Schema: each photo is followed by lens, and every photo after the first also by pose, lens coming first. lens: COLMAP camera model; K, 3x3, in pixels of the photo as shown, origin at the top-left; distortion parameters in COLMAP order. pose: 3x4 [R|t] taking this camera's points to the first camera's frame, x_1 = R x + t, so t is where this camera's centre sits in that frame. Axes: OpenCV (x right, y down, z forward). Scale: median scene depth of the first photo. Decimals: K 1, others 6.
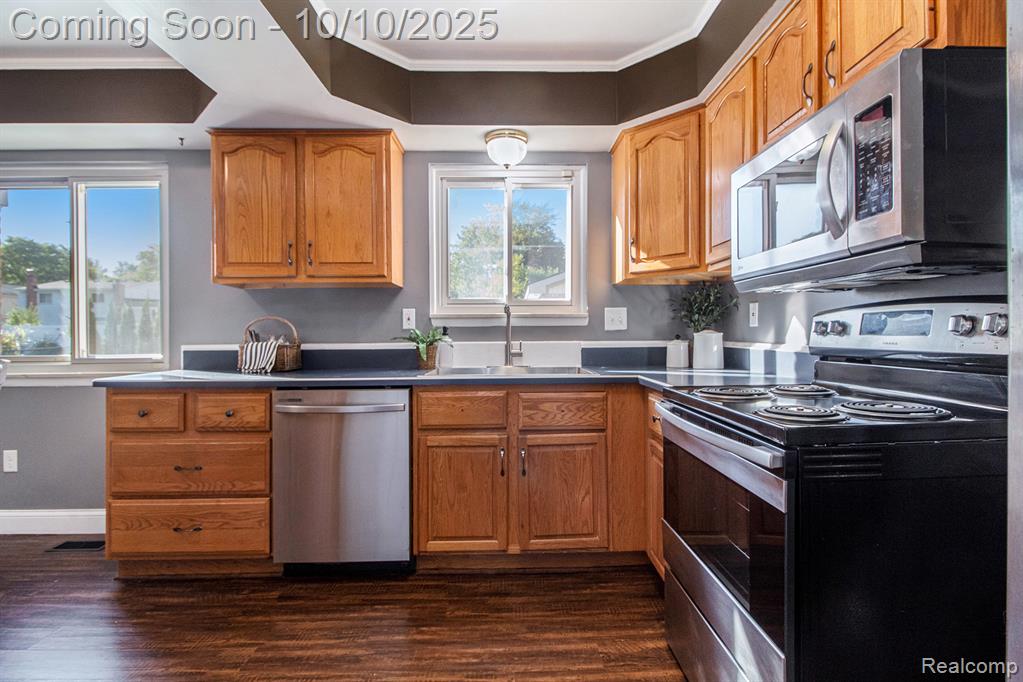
lens RADIAL K [[480.6, 0, 525.4], [0, 480.6, 330.9], [0, 0, 1]] dist [-0.002101, -0.000289]
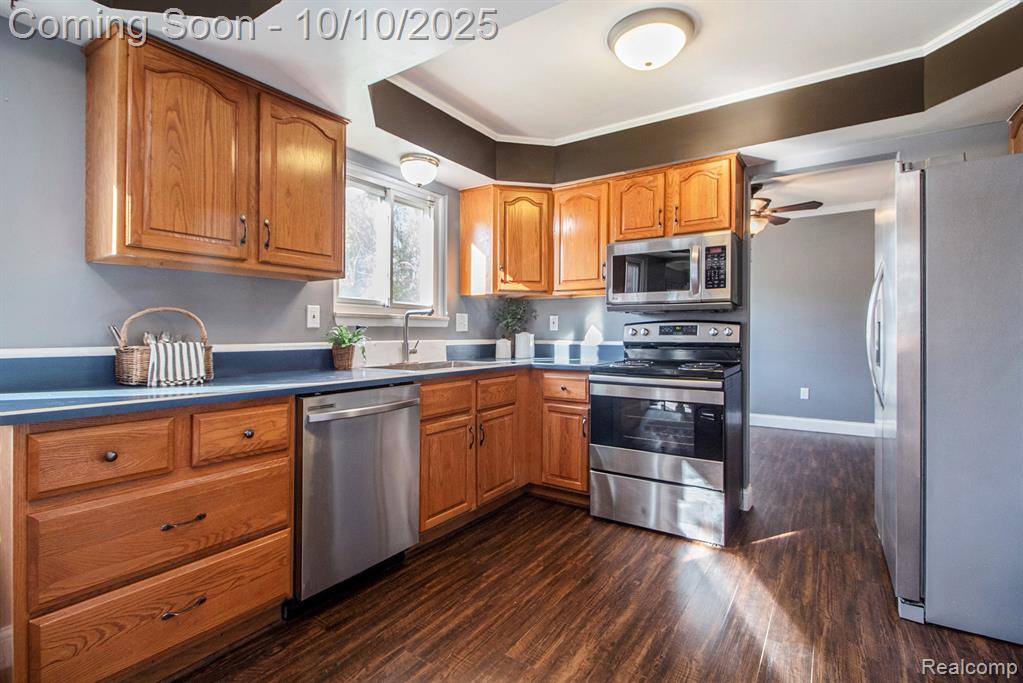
lens RADIAL K [[481.1, 0, 509.0], [0, 481.1, 327.9], [0, 0, 1]] dist [-0.001633, -0.000621]
pose [[0.580531, 0.016596, 0.814069, -0.994851], [-0.010613, 0.999862, -0.012815, 0.006032], [-0.814169, -0.001200, 0.580627, 0.202214]]
